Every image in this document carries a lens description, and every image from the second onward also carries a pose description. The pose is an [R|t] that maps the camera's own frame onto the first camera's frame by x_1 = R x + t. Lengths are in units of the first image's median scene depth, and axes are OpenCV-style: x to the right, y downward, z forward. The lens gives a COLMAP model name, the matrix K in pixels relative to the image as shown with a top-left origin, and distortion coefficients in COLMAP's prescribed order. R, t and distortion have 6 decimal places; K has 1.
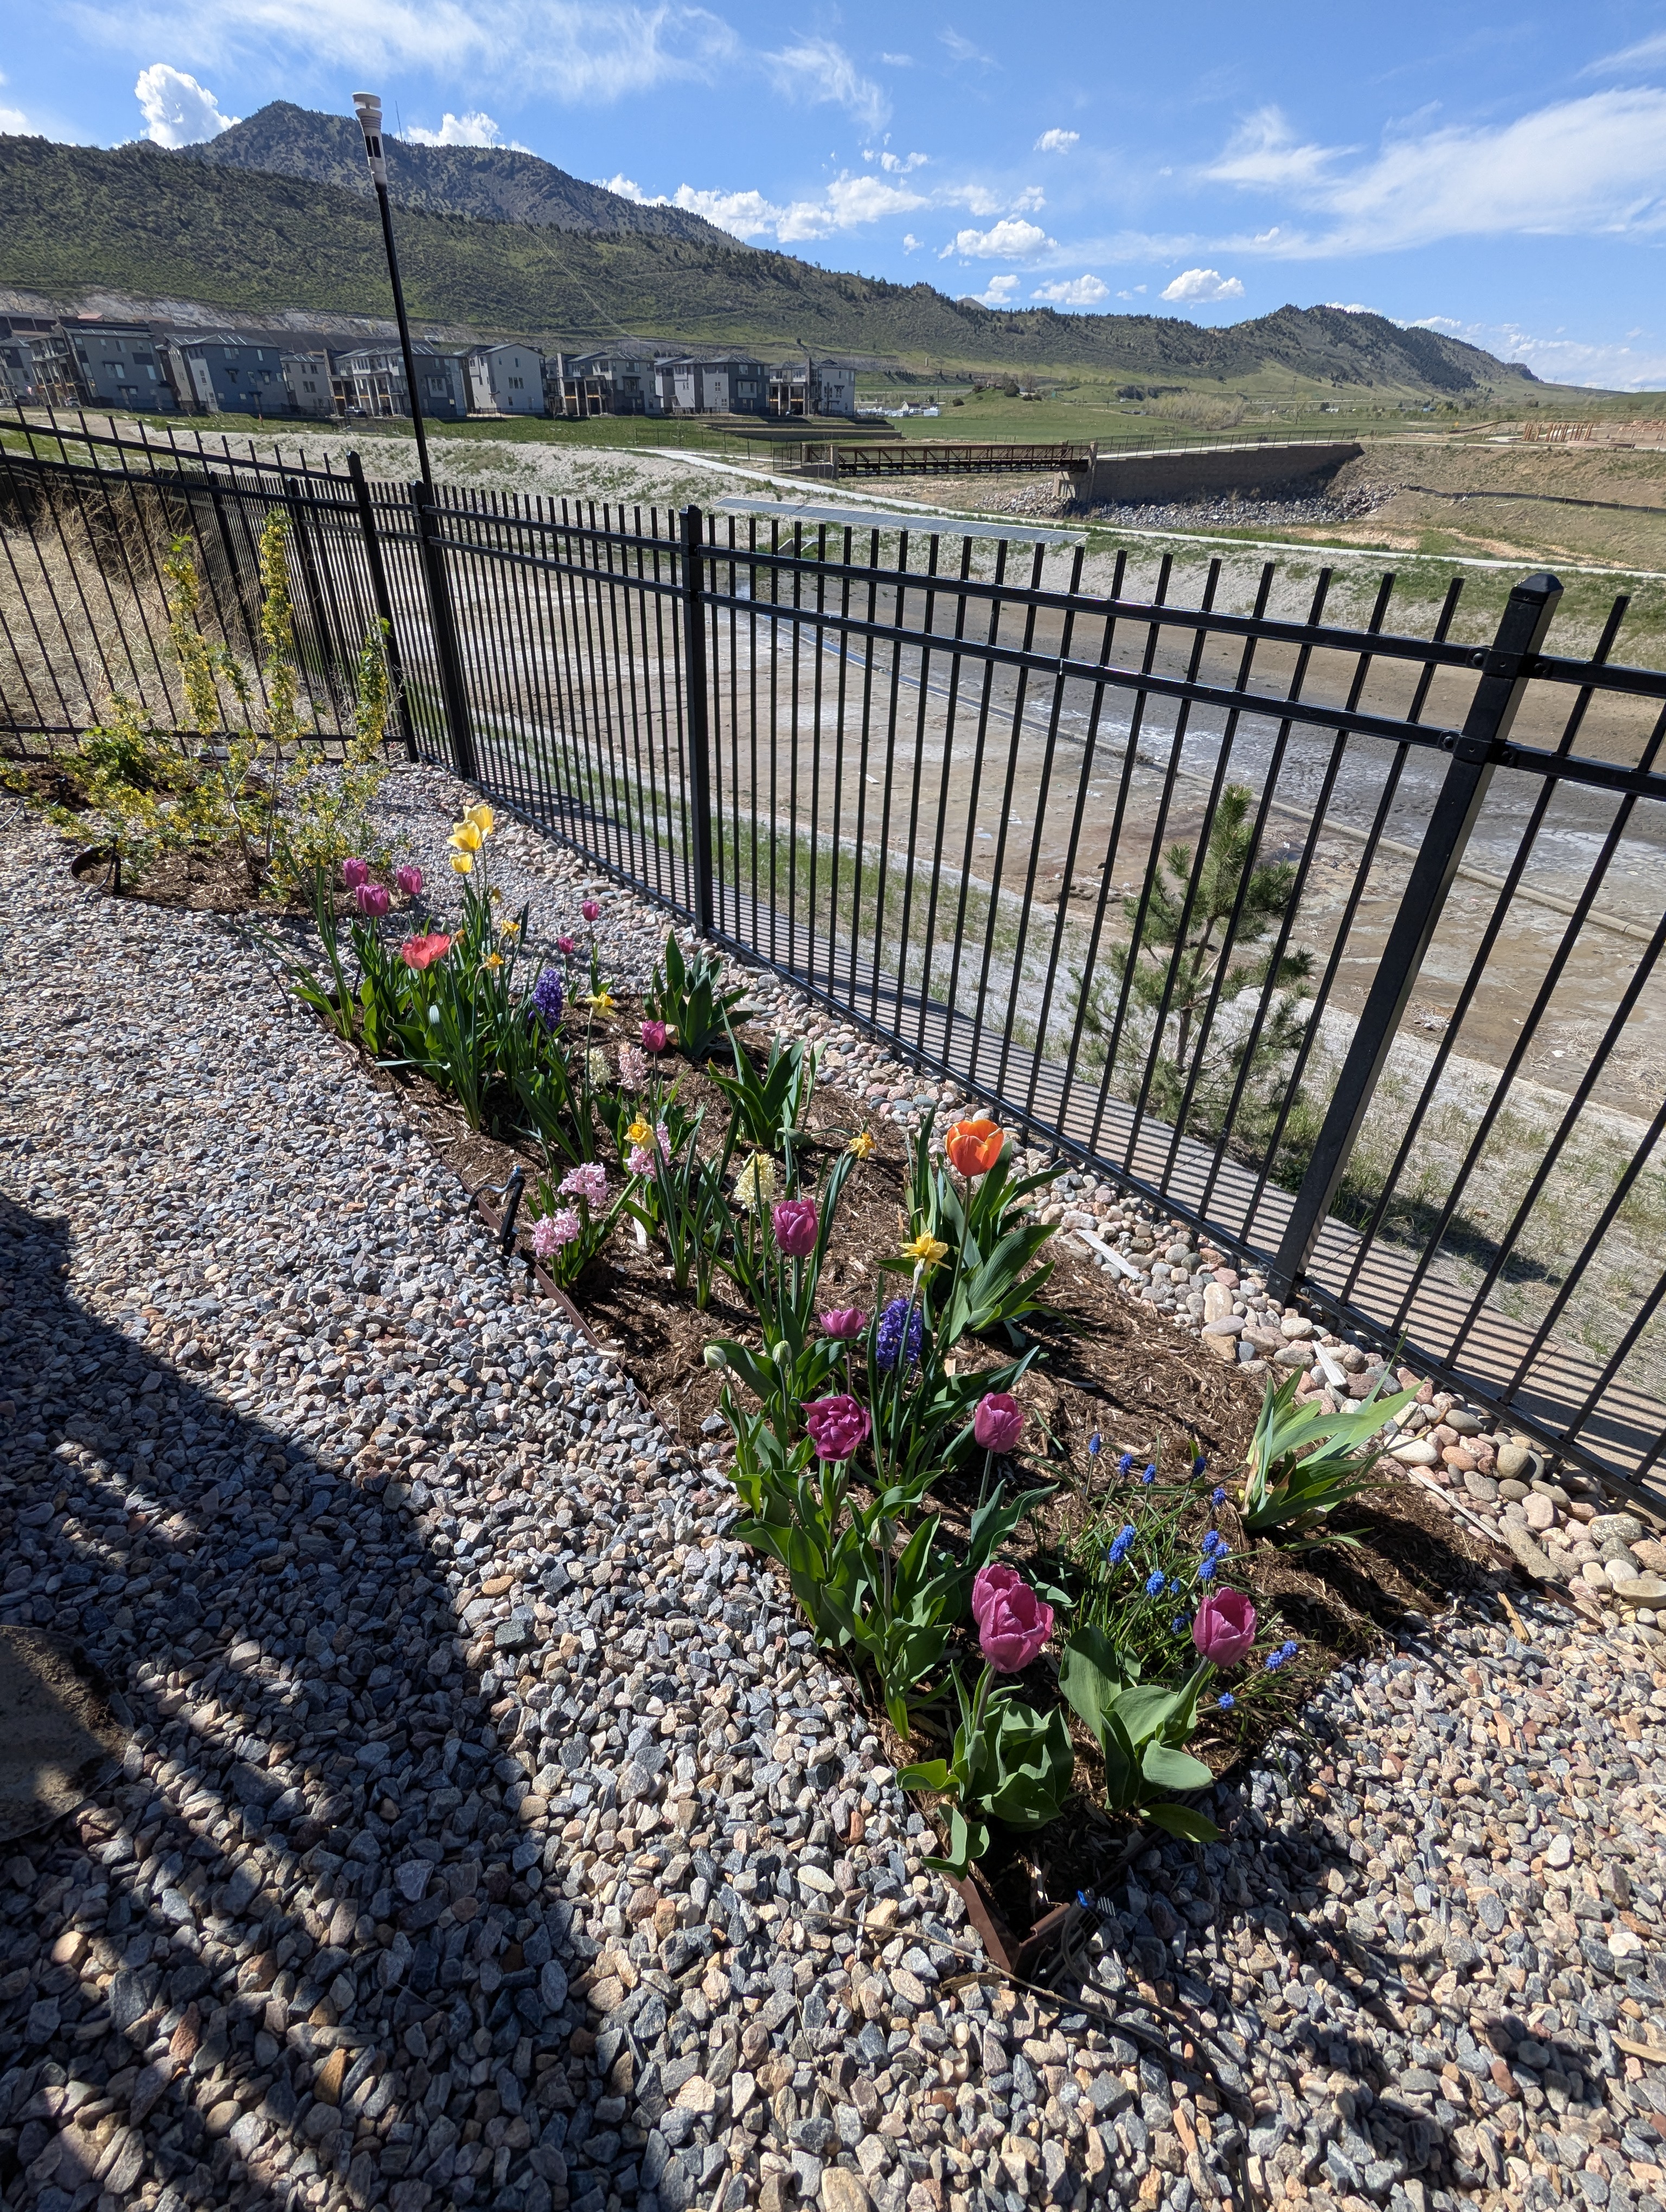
lens RADIAL K [[1052.9, 0, 809.6], [0, 1052.9, 1122.0], [0, 0, 1]] dist [-0.003812, 0.003499]
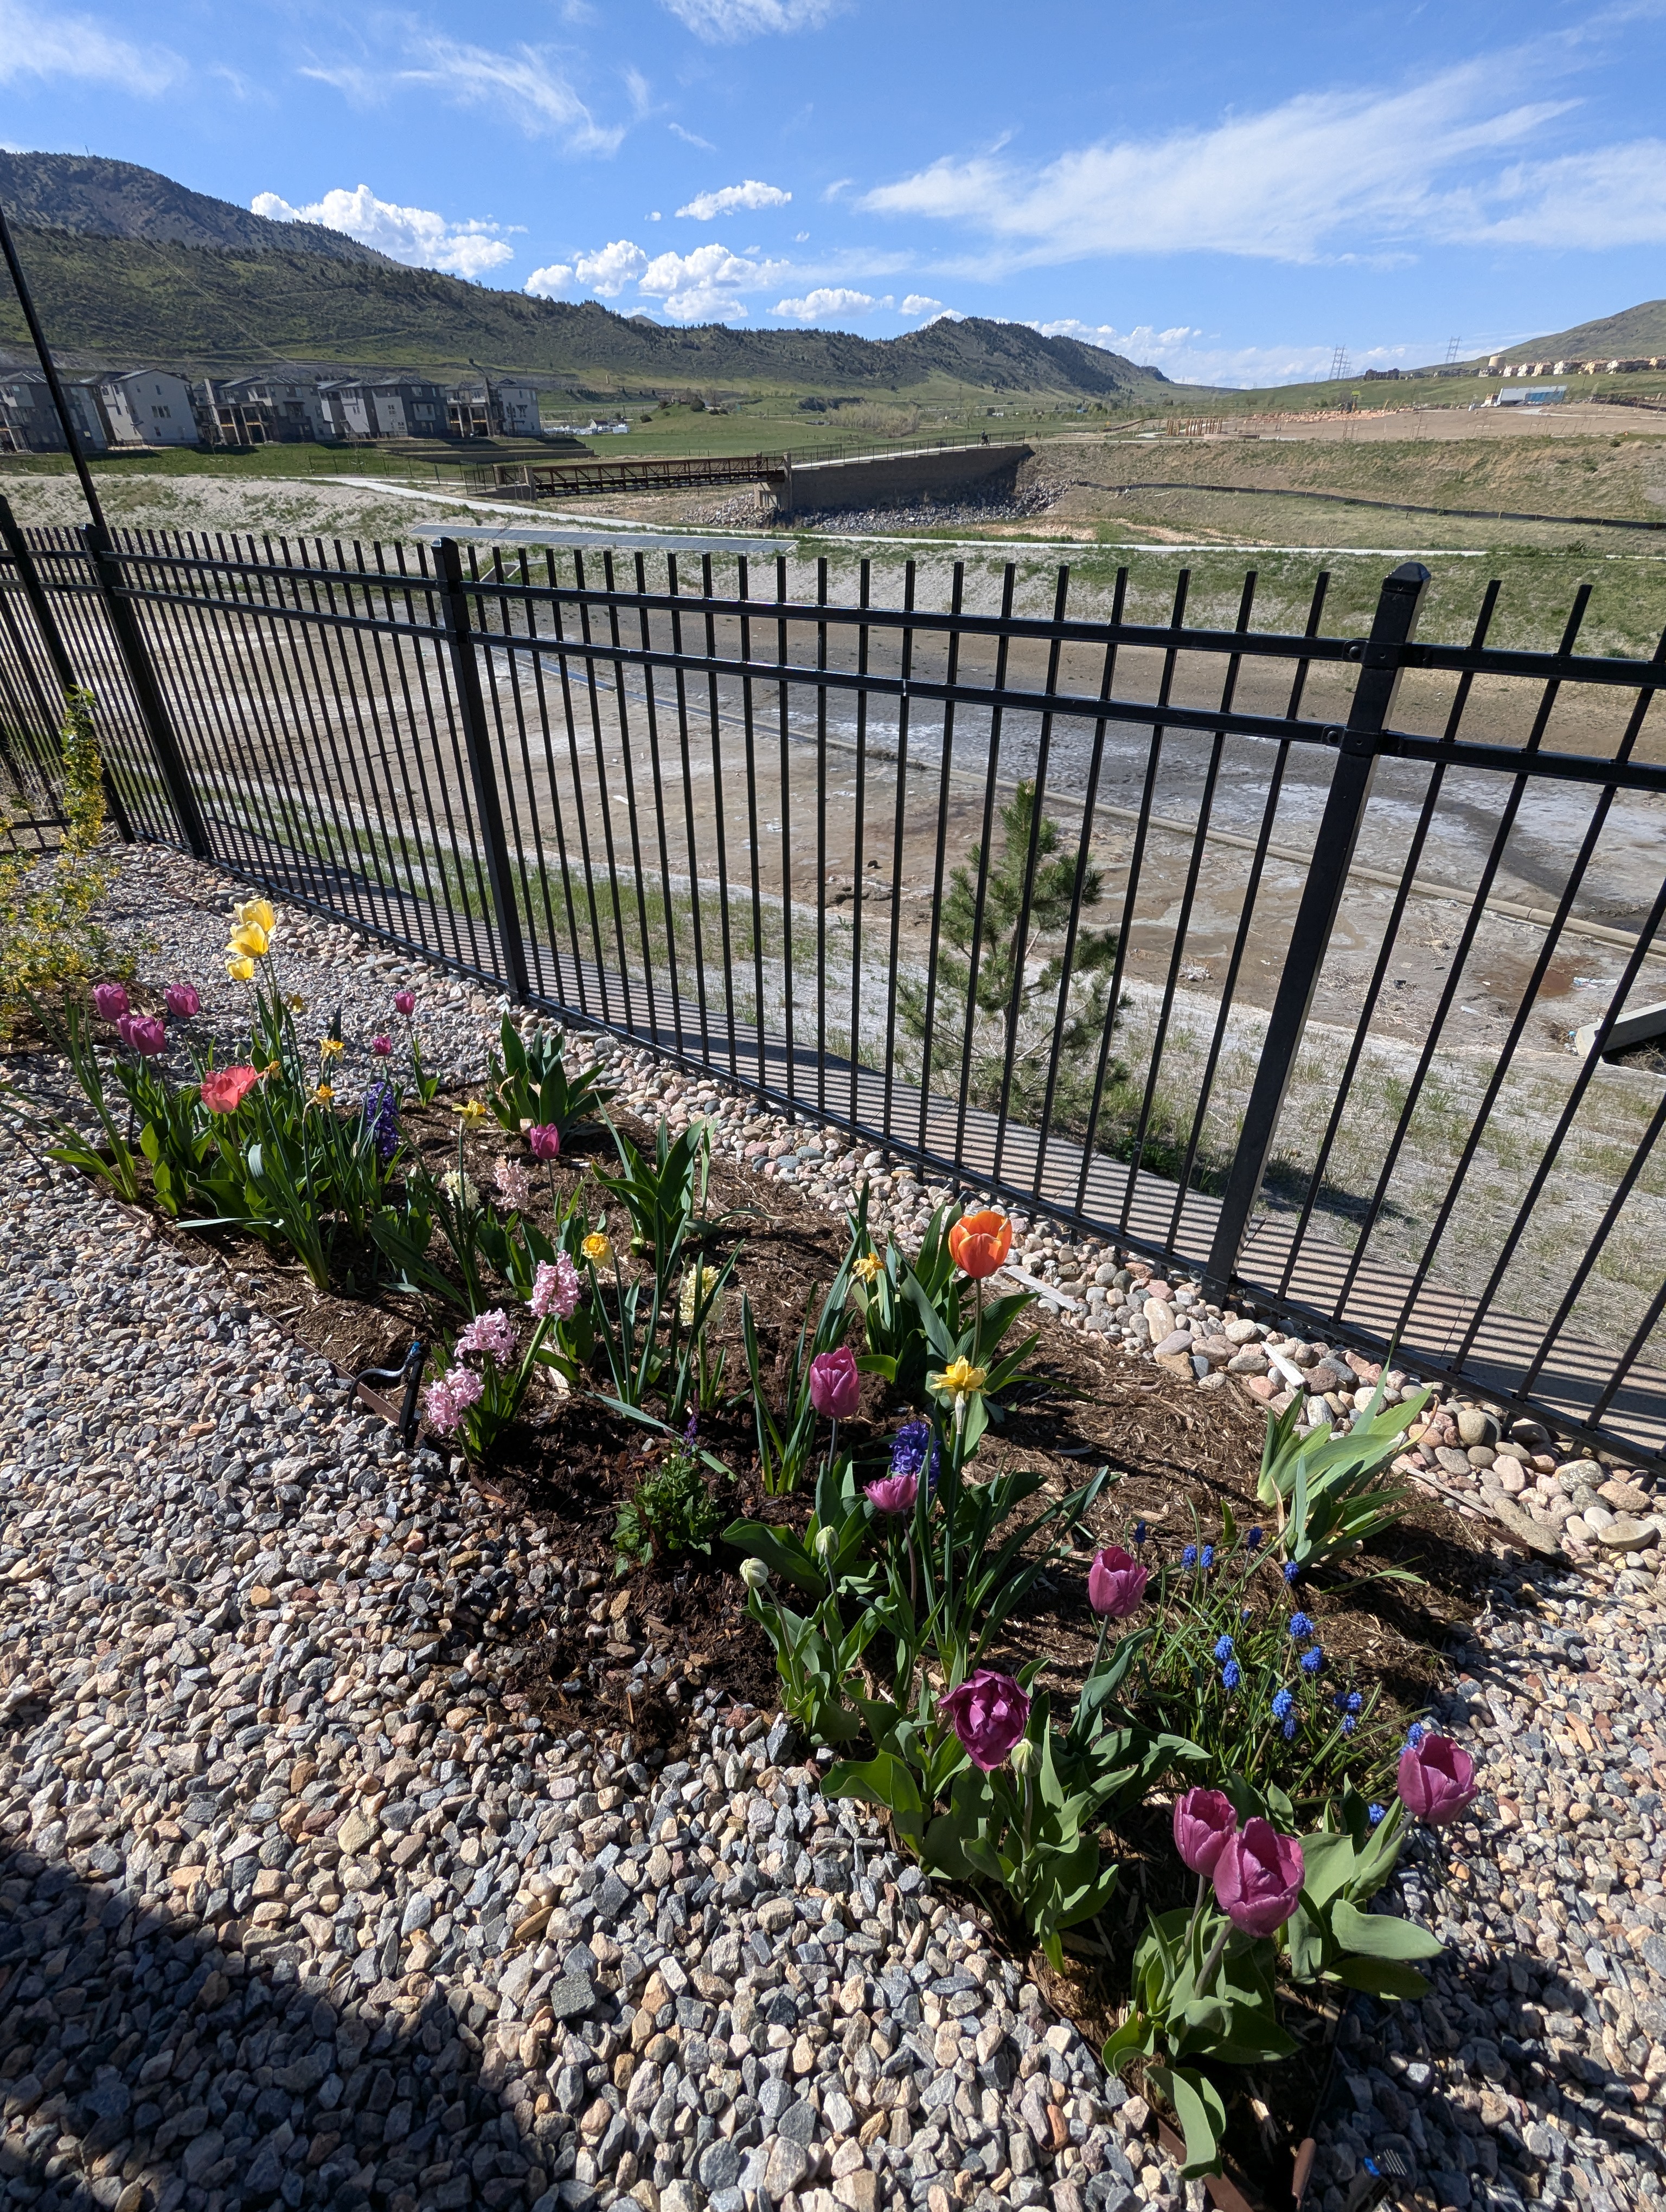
lens RADIAL K [[1052.9, 0, 802.0], [0, 1052.9, 1117.5], [0, 0, 1]] dist [-0.003812, 0.003499]
pose [[0.968483, -0.158645, 0.192022, -0.114676], [0.161306, 0.986903, 0.001798, -0.086352], [-0.189793, 0.029233, 0.981389, 0.134261]]
